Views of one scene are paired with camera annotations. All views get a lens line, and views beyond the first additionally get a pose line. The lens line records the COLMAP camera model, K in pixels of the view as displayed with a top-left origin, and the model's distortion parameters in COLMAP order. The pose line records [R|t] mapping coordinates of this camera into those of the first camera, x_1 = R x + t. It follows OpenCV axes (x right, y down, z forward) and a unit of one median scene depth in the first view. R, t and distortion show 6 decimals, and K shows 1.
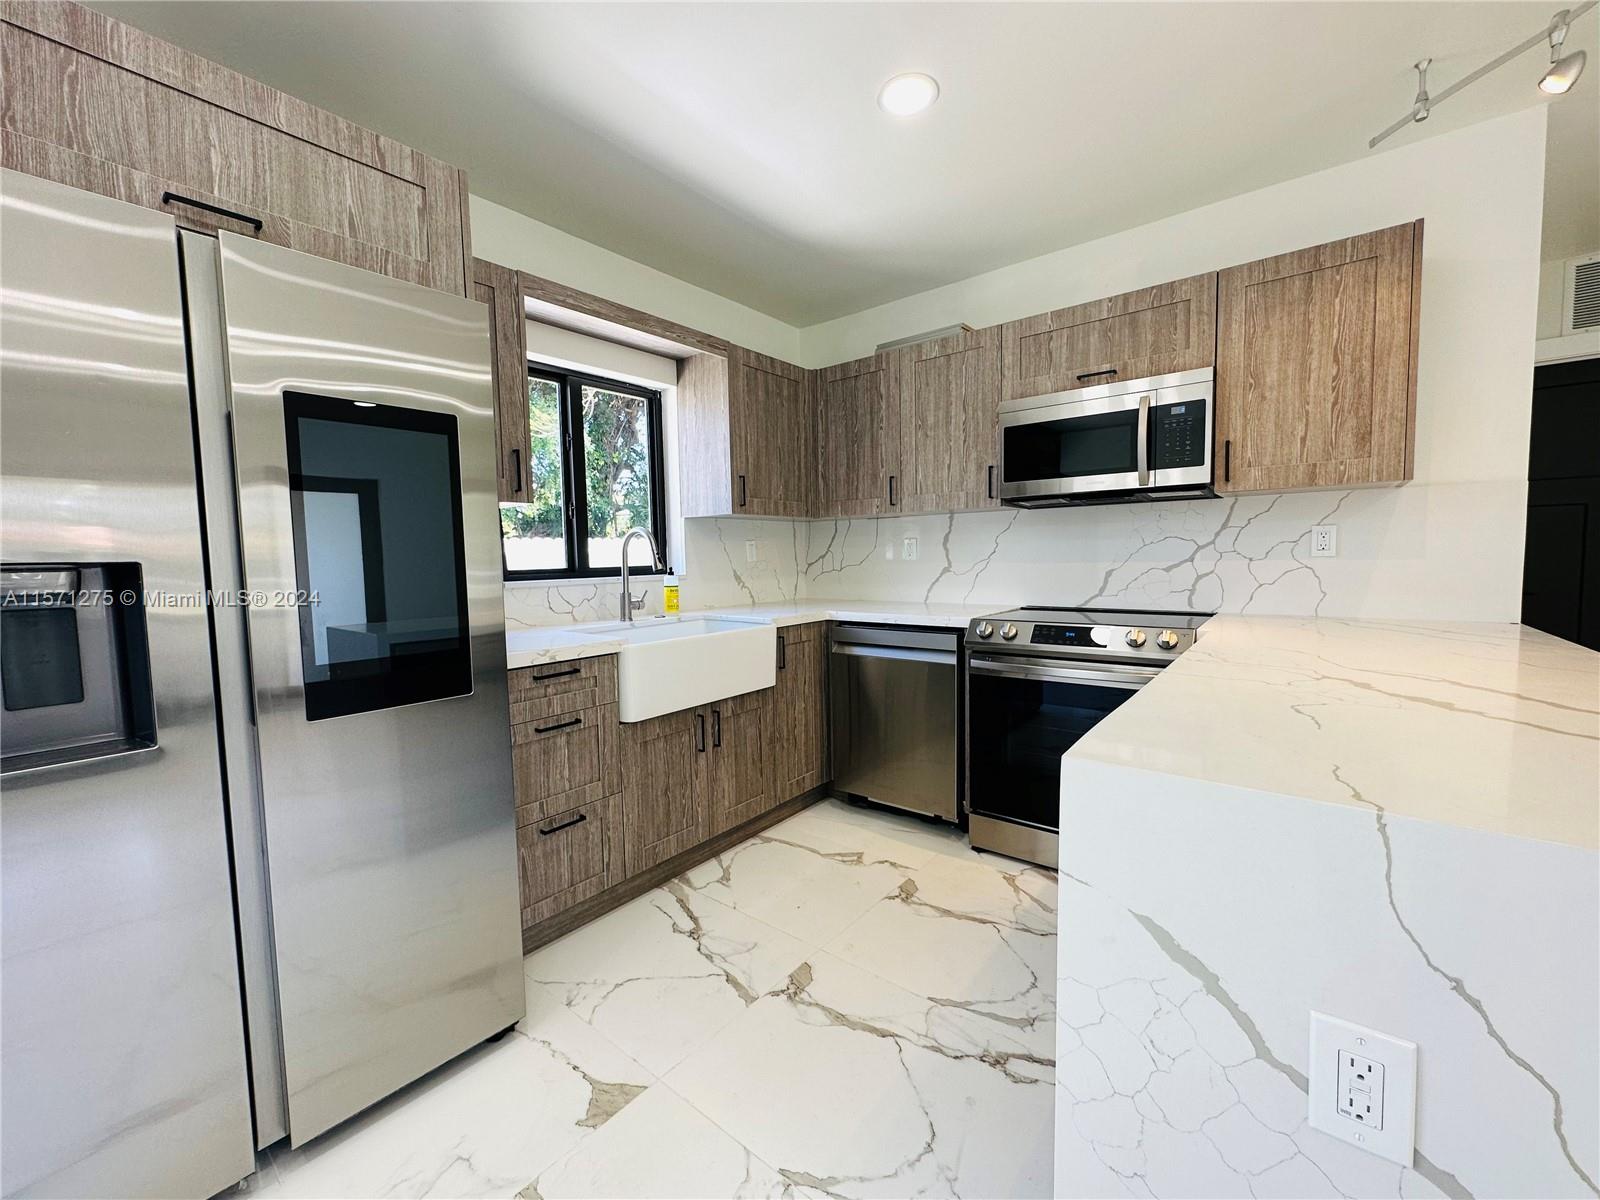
lens RADIAL K [[637.5, 0, 802.6], [0, 637.5, 599.5], [0, 0, 1]] dist [-0.003844, 0.000637]
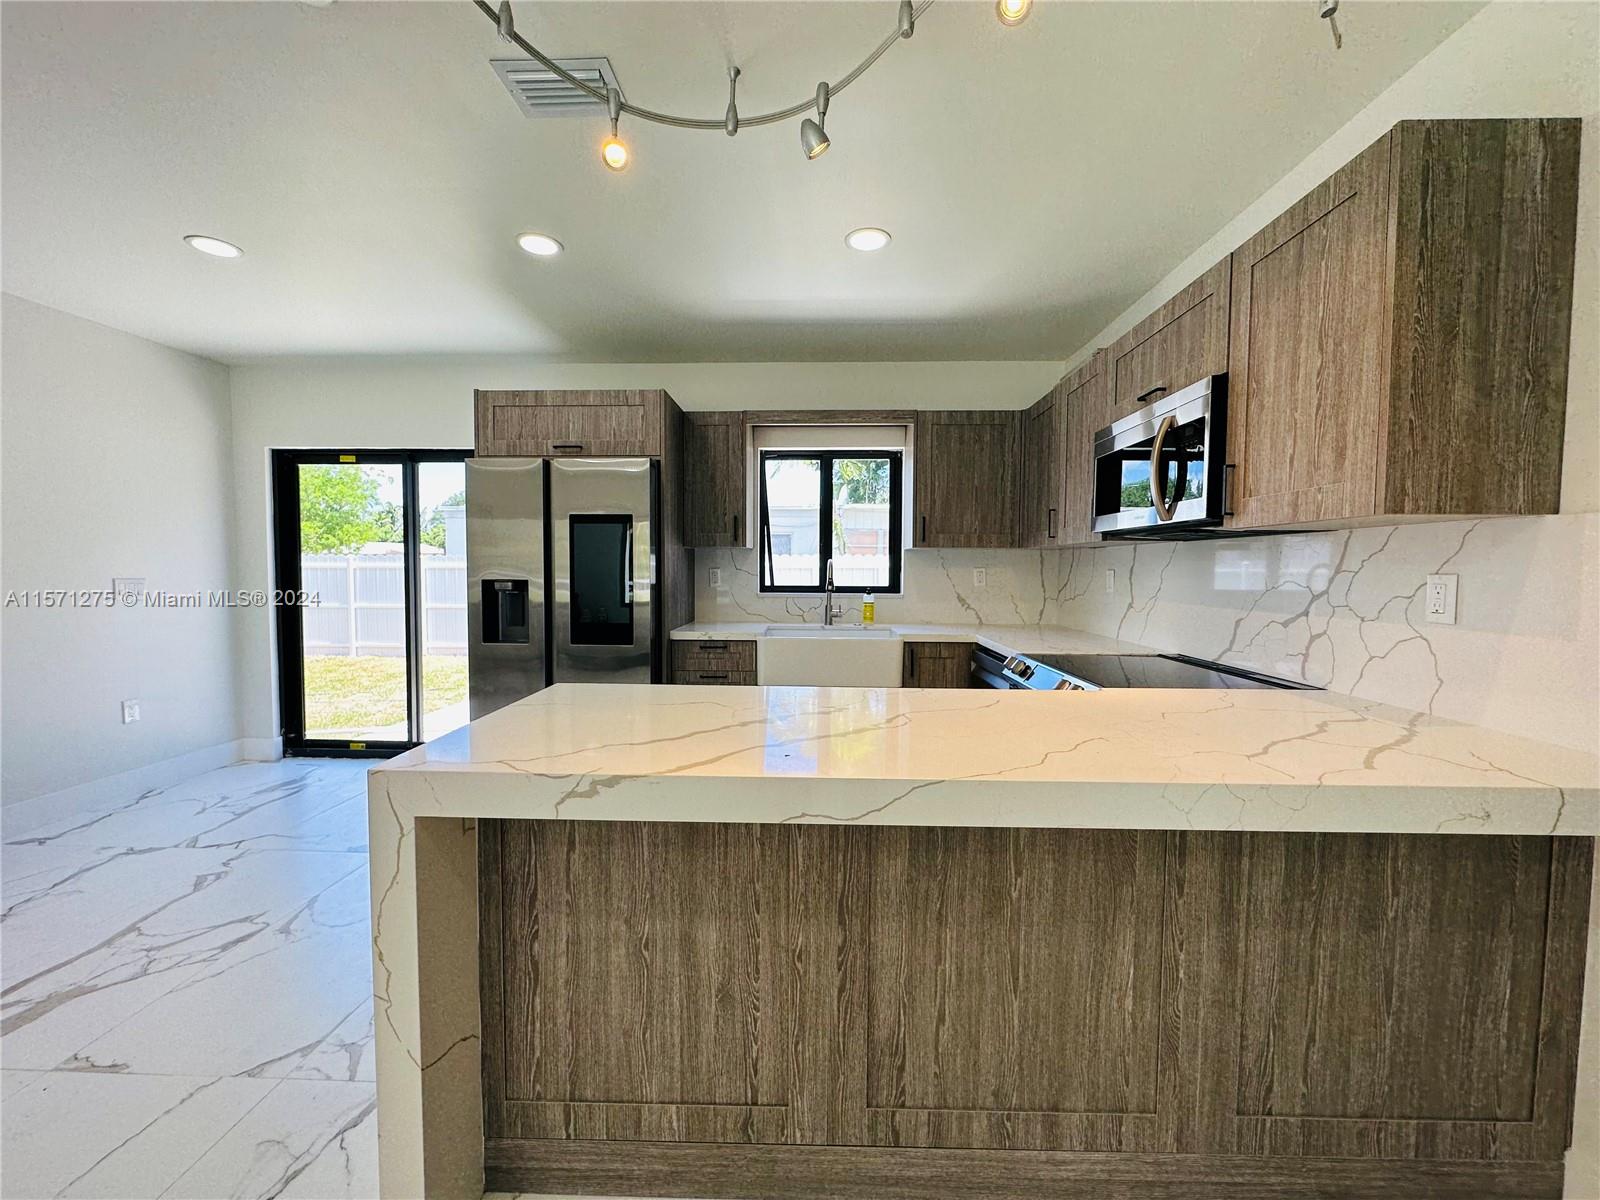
lens RADIAL K [[637.5, 0, 804.1], [0, 637.5, 599.9], [0, 0, 1]] dist [-0.003844, 0.000637]
pose [[0.606651, 0.063460, -0.792431, 0.960196], [-0.073598, 0.997011, 0.023499, -0.060454], [0.791554, 0.044066, 0.609508, 0.105434]]
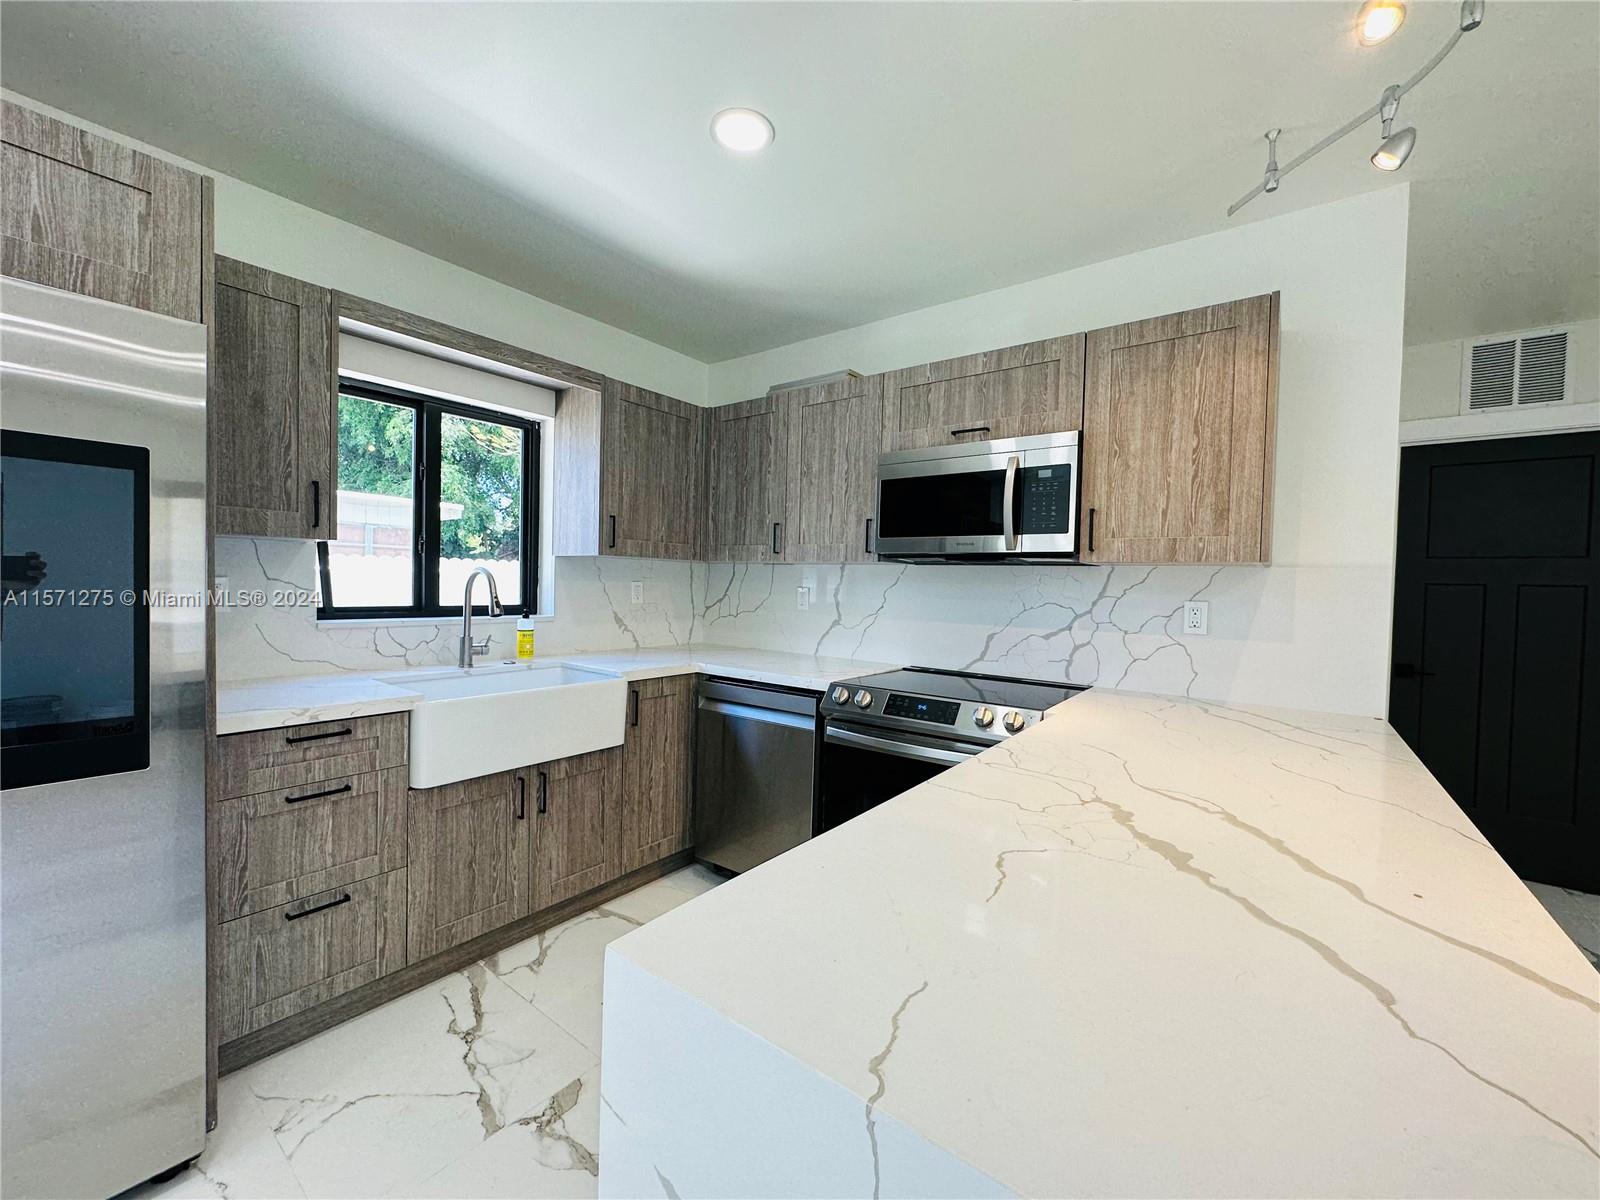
lens RADIAL K [[637.5, 0, 802.6], [0, 637.5, 600.0], [0, 0, 1]] dist [-0.003844, 0.000637]
pose [[0.998591, 0.045184, 0.027830, 0.212947], [-0.043941, 0.998075, -0.043764, -0.052444], [-0.029754, 0.042480, 0.998654, 0.071959]]
